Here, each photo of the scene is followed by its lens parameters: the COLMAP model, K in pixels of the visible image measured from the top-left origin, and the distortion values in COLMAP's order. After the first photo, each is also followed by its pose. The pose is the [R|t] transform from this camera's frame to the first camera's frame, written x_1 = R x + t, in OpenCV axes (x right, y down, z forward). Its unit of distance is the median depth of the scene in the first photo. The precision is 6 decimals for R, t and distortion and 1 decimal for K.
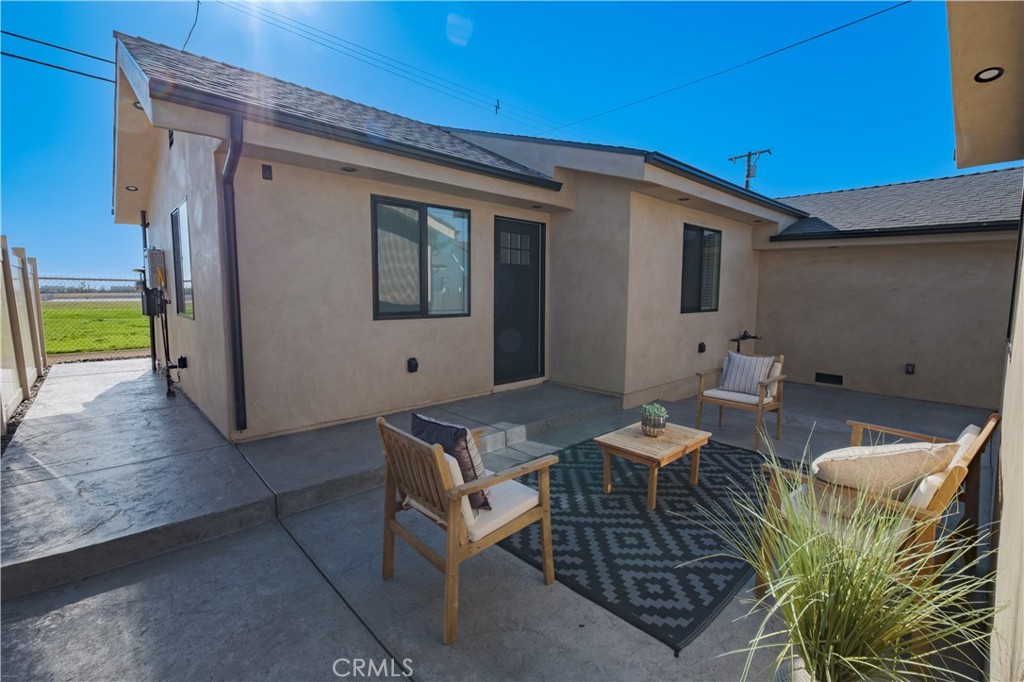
lens RADIAL K [[448.1, 0, 504.5], [0, 448.1, 339.1], [0, 0, 1]] dist [-0.007222, -0.000602]
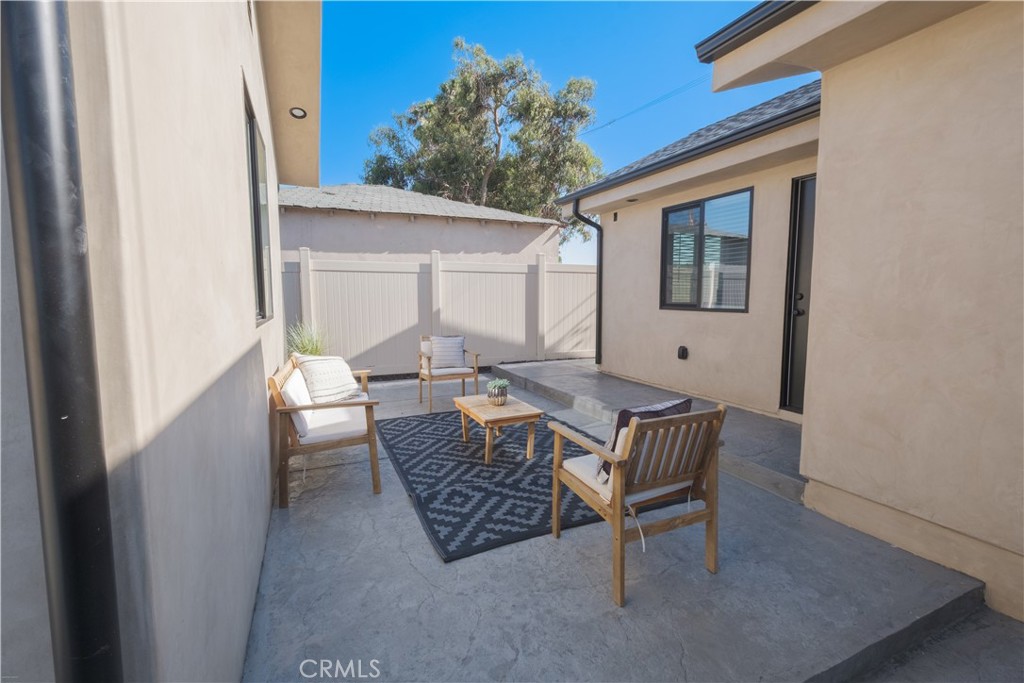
lens RADIAL K [[448.1, 0, 510.2], [0, 448.1, 336.5], [0, 0, 1]] dist [-0.007222, -0.000602]
pose [[-0.332487, 0.072597, -0.940309, 0.984117], [-0.120310, 0.985622, 0.118636, -0.061232], [0.935402, 0.152574, -0.318973, 0.981359]]
